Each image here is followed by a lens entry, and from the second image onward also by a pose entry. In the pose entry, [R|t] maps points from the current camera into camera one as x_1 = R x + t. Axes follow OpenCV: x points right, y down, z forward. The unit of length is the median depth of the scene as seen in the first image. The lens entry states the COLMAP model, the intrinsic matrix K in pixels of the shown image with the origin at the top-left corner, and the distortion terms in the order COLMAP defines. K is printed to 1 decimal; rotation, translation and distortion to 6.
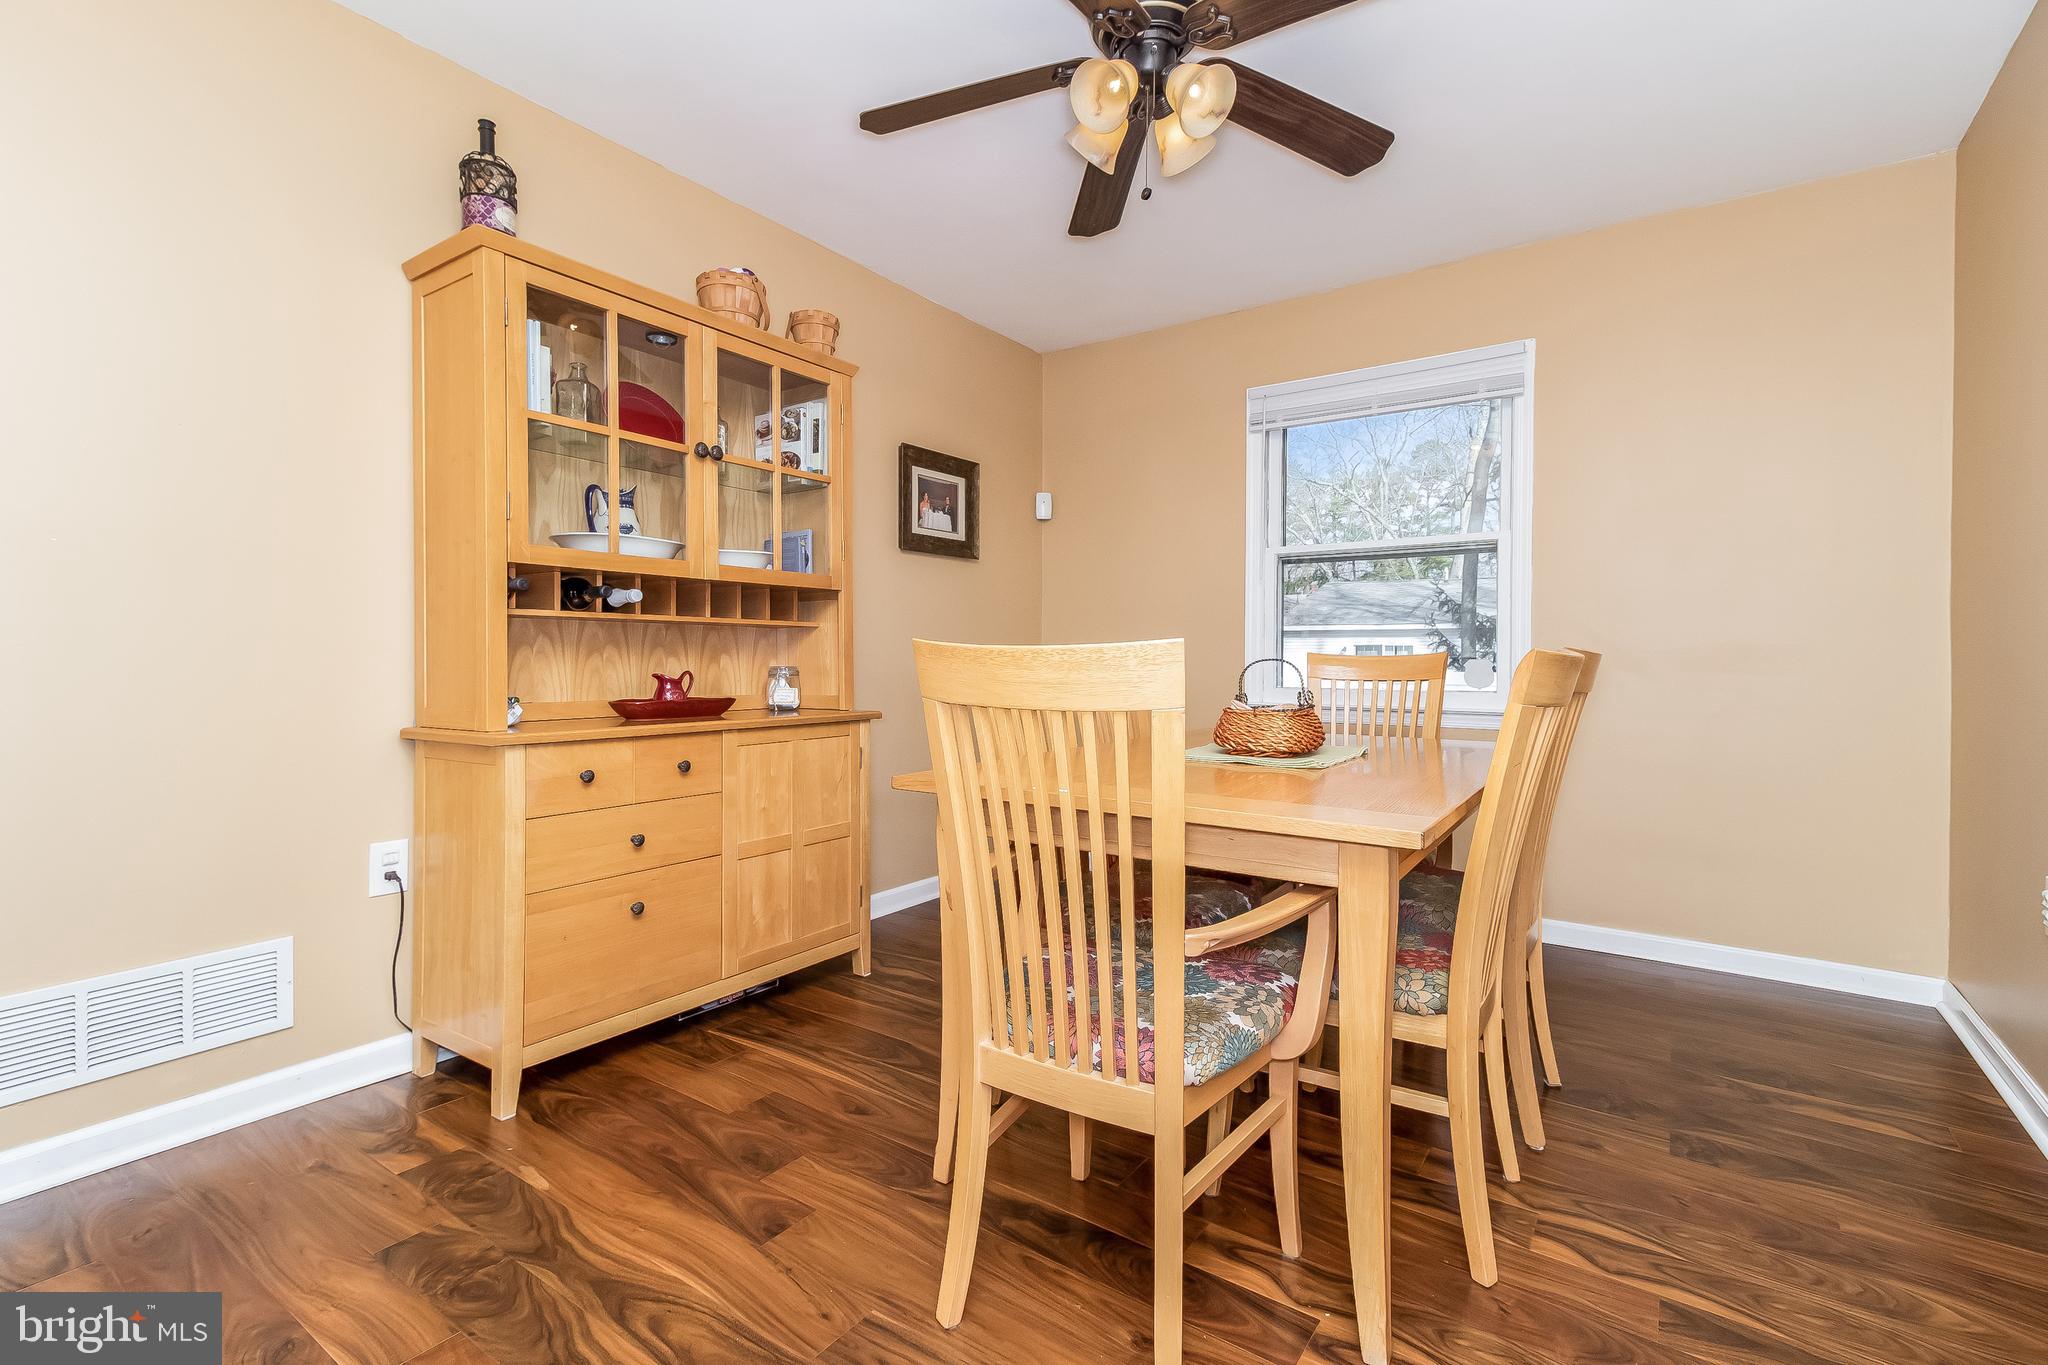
lens RADIAL K [[908.5, 0, 1030.9], [0, 908.5, 670.2], [0, 0, 1]] dist [0.000501, -0.000064]
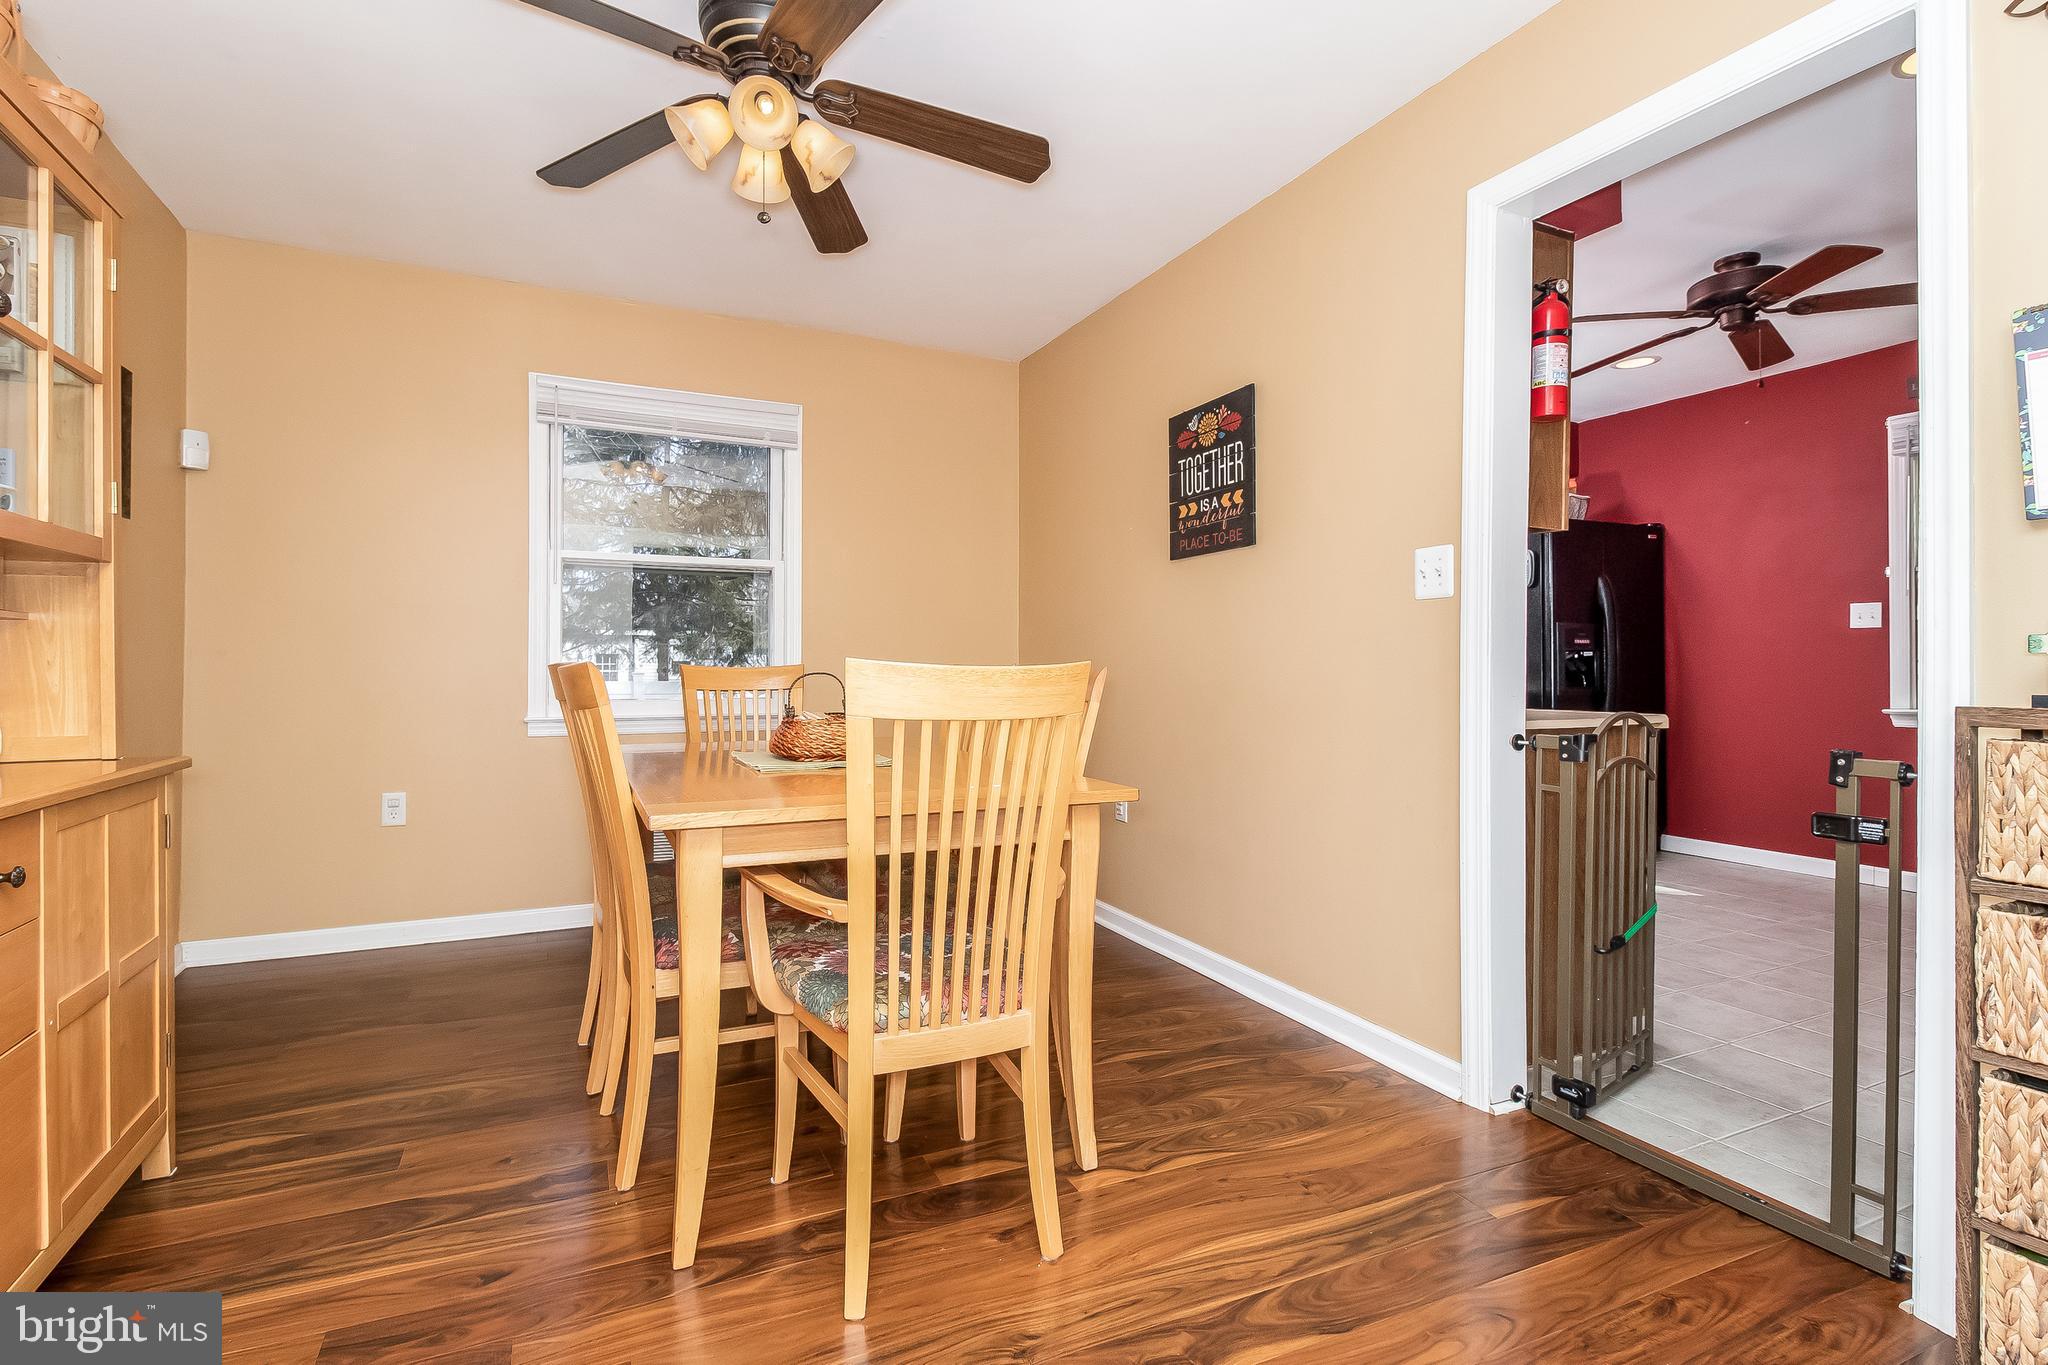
lens RADIAL K [[950.0, 0, 990.5], [0, 950.0, 661.3], [0, 0, 1]] dist [-0.000171, -0.000133]
pose [[0.506678, 0.005892, 0.862115, -0.666799], [0.008216, 0.999898, -0.011662, -0.011893], [-0.862096, 0.012992, 0.506578, 0.241846]]
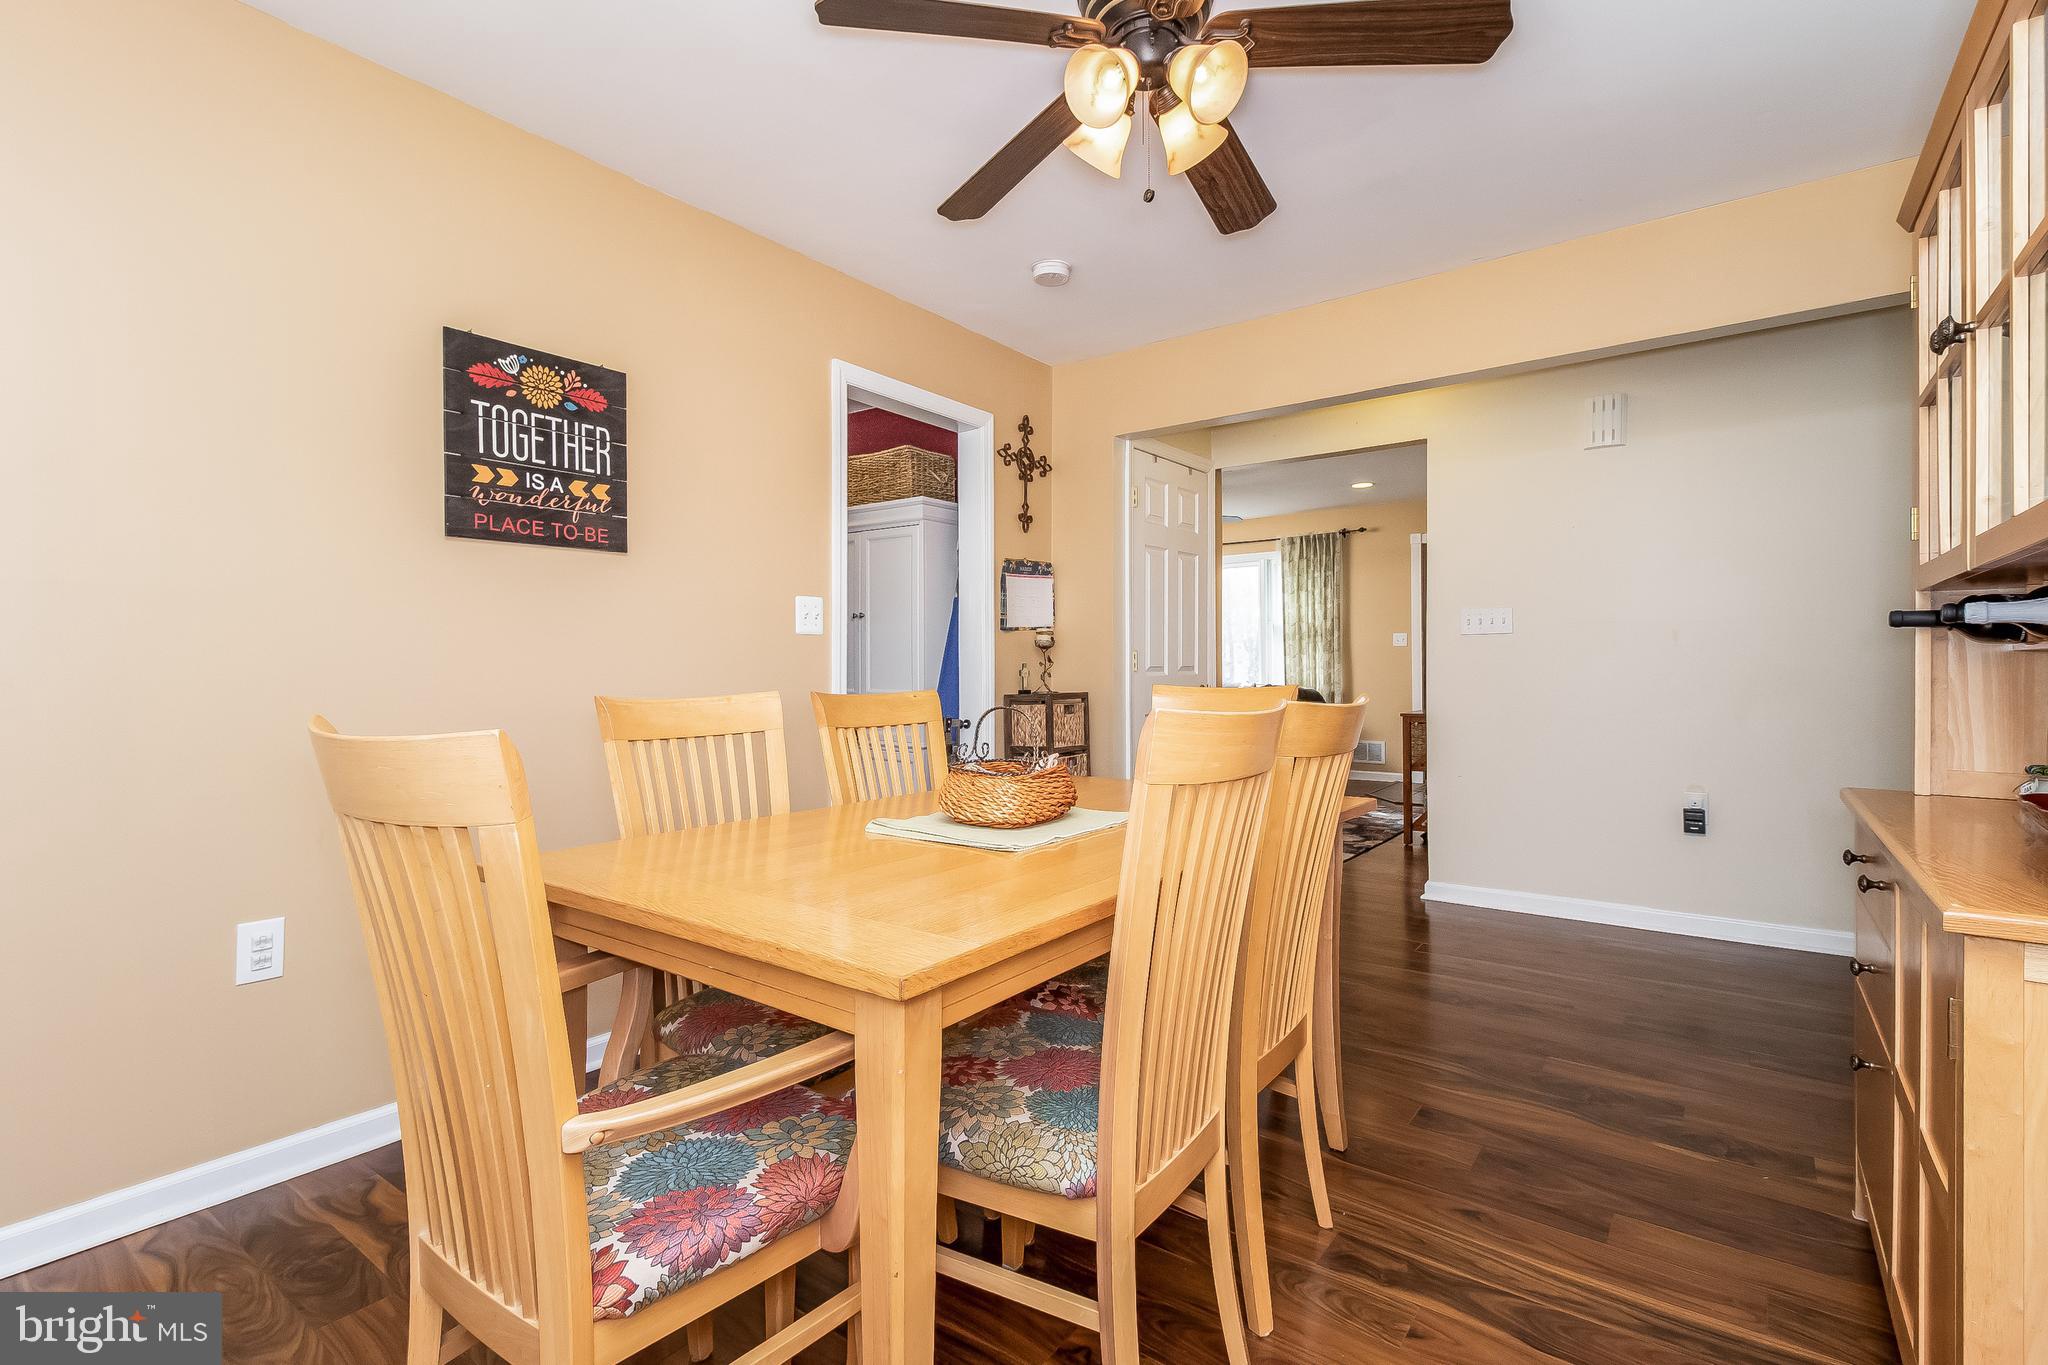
lens RADIAL K [[908.5, 0, 1030.9], [0, 908.5, 670.2], [0, 0, 1]] dist [0.000501, -0.000064]
pose [[-0.999087, -0.003273, 0.042585, 0.210435], [-0.002623, 0.999879, 0.015326, -0.065125], [-0.042630, 0.015200, -0.998975, 1.923243]]
